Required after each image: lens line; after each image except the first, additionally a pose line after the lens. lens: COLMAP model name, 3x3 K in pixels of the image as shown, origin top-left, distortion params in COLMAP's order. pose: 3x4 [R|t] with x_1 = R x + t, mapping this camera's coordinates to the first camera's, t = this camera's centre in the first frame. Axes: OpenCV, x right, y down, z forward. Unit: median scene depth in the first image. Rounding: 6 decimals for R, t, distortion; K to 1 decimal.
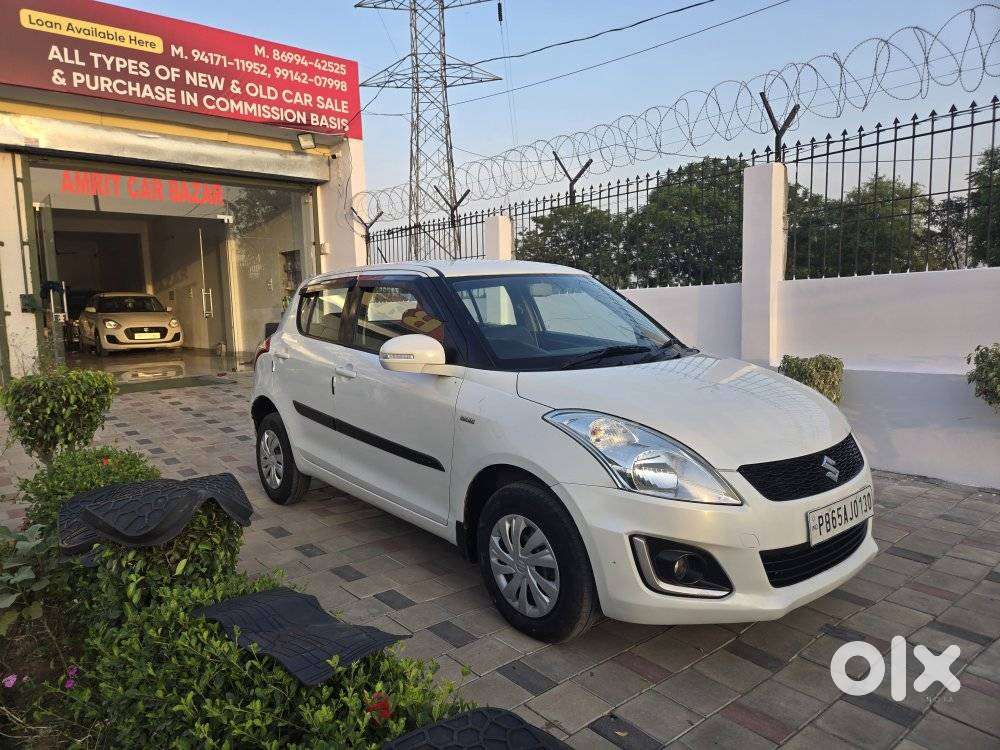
lens RADIAL K [[673.3, 0, 500.0], [0, 673.3, 375.0], [0, 0, 1]] dist [0.064777, -0.061569]
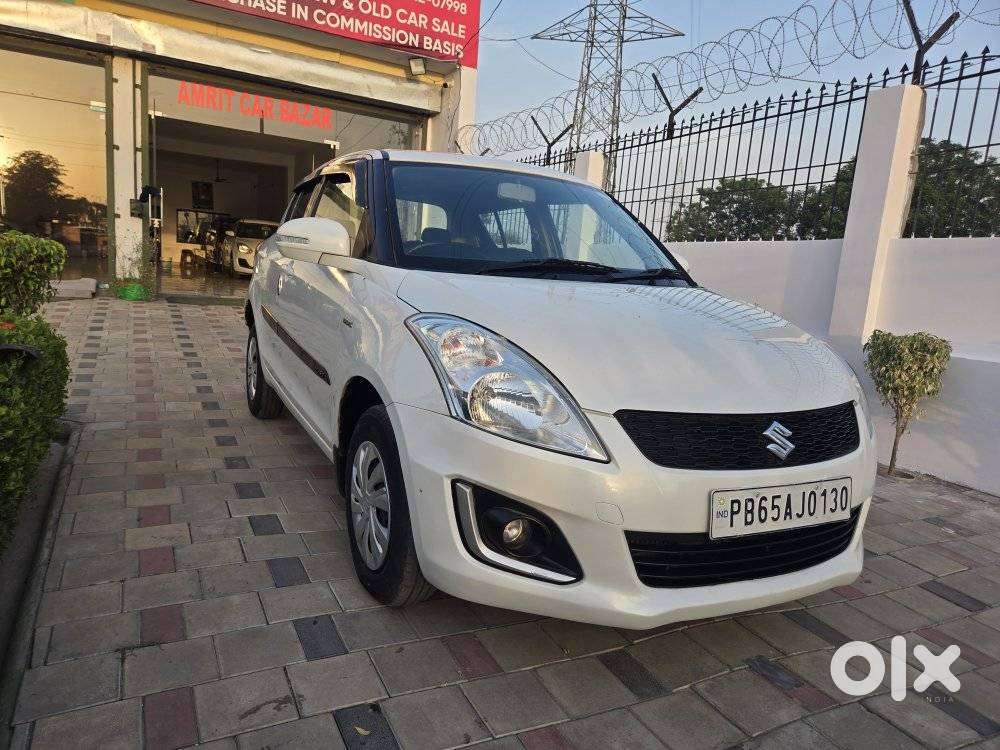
lens RADIAL K [[689.8, 0, 485.0], [0, 689.8, 378.5], [0, 0, 1]] dist [0.072571, -0.070134]
pose [[0.970533, 0.136029, -0.198901, 0.170691], [-0.125138, 0.989915, 0.066398, 0.034109], [0.205927, -0.039551, 0.977768, 0.127674]]
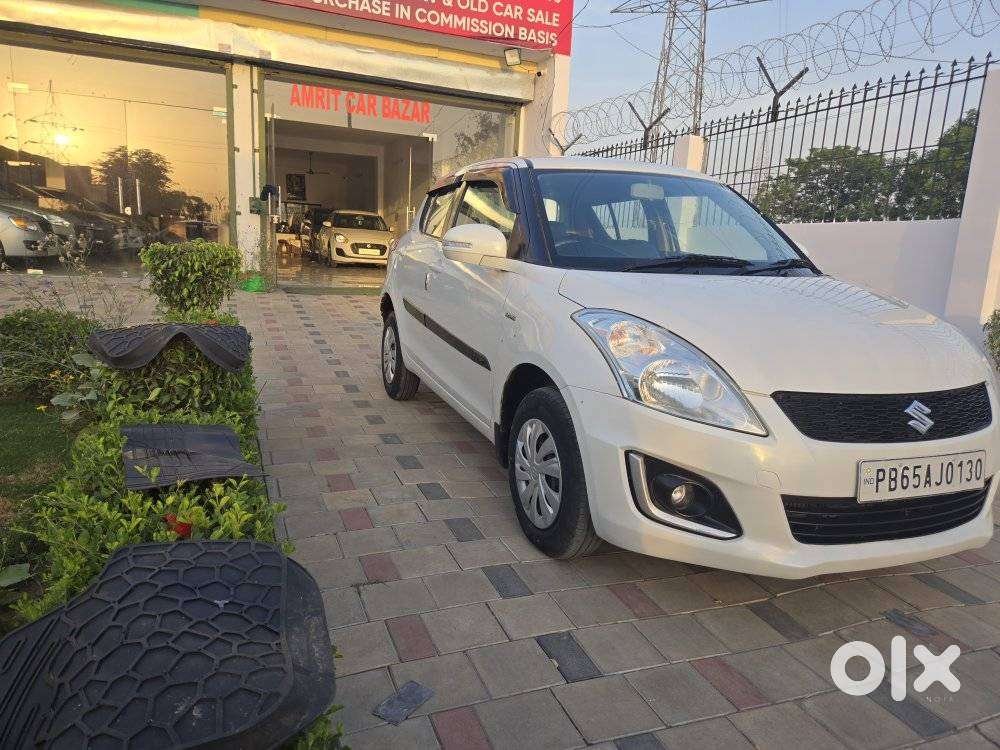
lens RADIAL K [[683.4, 0, 500.0], [0, 683.4, 375.0], [0, 0, 1]] dist [0.074075, -0.065775]
pose [[0.947777, 0.133253, -0.289764, 0.132738], [-0.108729, 0.989107, 0.099219, 0.032653], [0.299829, -0.062532, 0.951941, 0.051119]]
